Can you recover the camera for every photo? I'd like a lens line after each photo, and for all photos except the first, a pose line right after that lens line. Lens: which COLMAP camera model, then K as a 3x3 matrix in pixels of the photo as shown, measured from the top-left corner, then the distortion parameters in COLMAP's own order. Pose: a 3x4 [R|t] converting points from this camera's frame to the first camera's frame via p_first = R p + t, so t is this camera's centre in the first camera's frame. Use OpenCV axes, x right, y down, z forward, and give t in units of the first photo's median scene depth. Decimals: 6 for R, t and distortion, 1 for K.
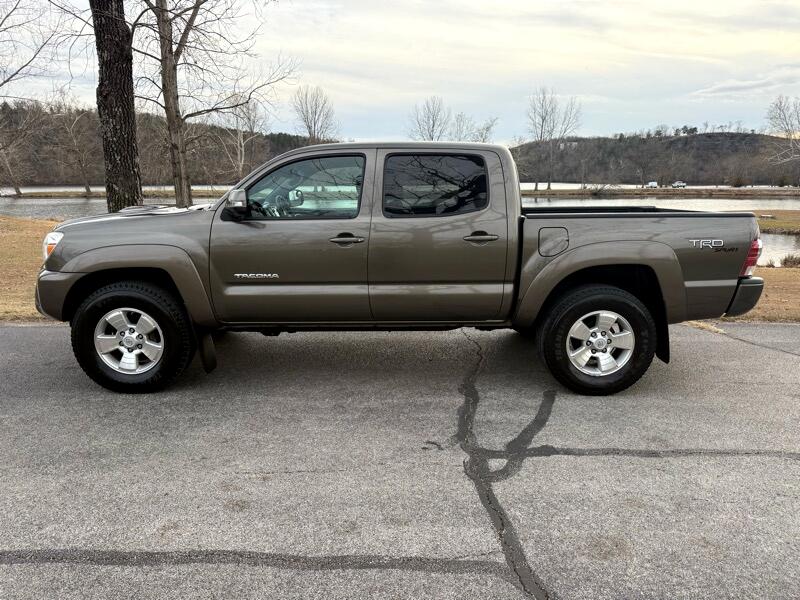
lens RADIAL K [[566.2, 0, 400.0], [0, 566.2, 301.4], [0, 0, 1]] dist [0.035990, -0.040337]
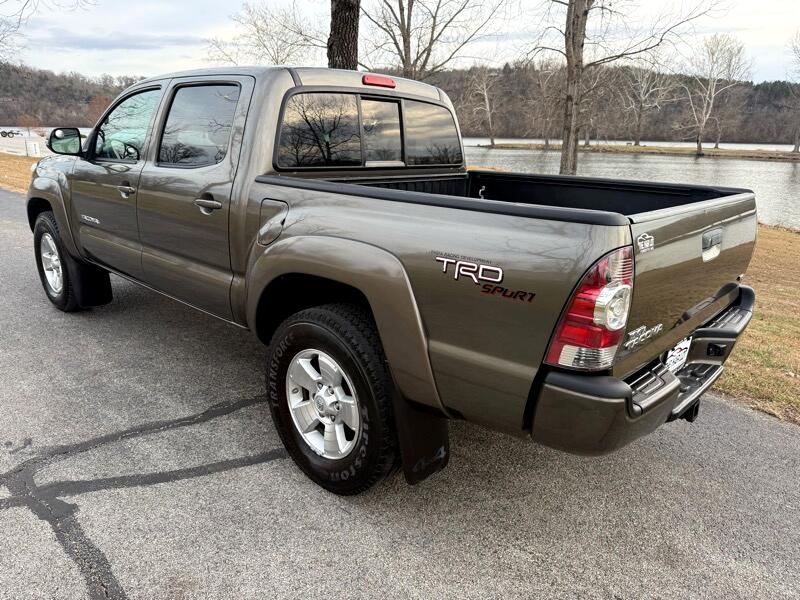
lens RADIAL K [[566.2, 0, 404.7], [0, 566.2, 303.3], [0, 0, 1]] dist [0.035990, -0.040337]
pose [[0.725572, 0.218049, -0.652687, 0.807390], [-0.167445, 0.975907, 0.139887, -0.131094], [0.667464, 0.007791, 0.744602, 0.635073]]
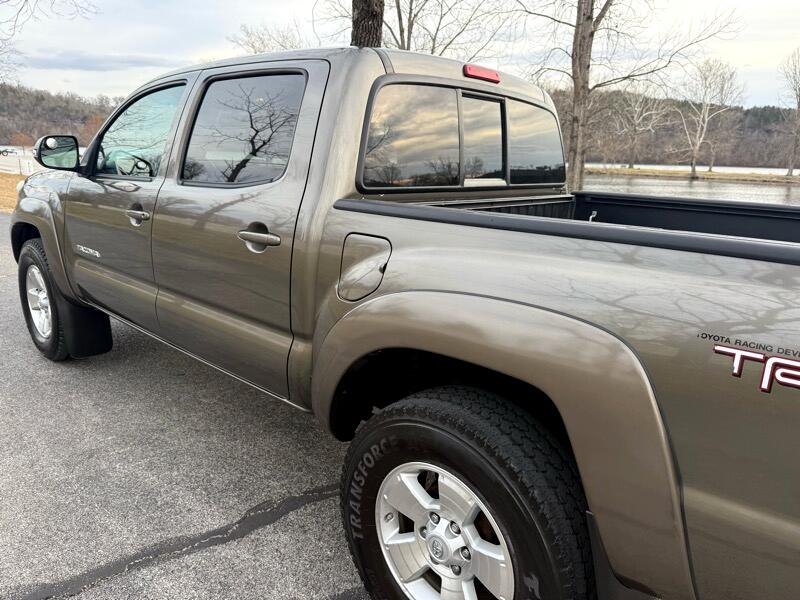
lens RADIAL K [[566.2, 0, 398.8], [0, 566.2, 304.8], [0, 0, 1]] dist [0.035990, -0.040337]
pose [[0.727121, 0.200309, -0.656637, 0.572139], [-0.173025, 0.979080, 0.107074, -0.128842], [0.664348, 0.035759, 0.746568, 0.707839]]
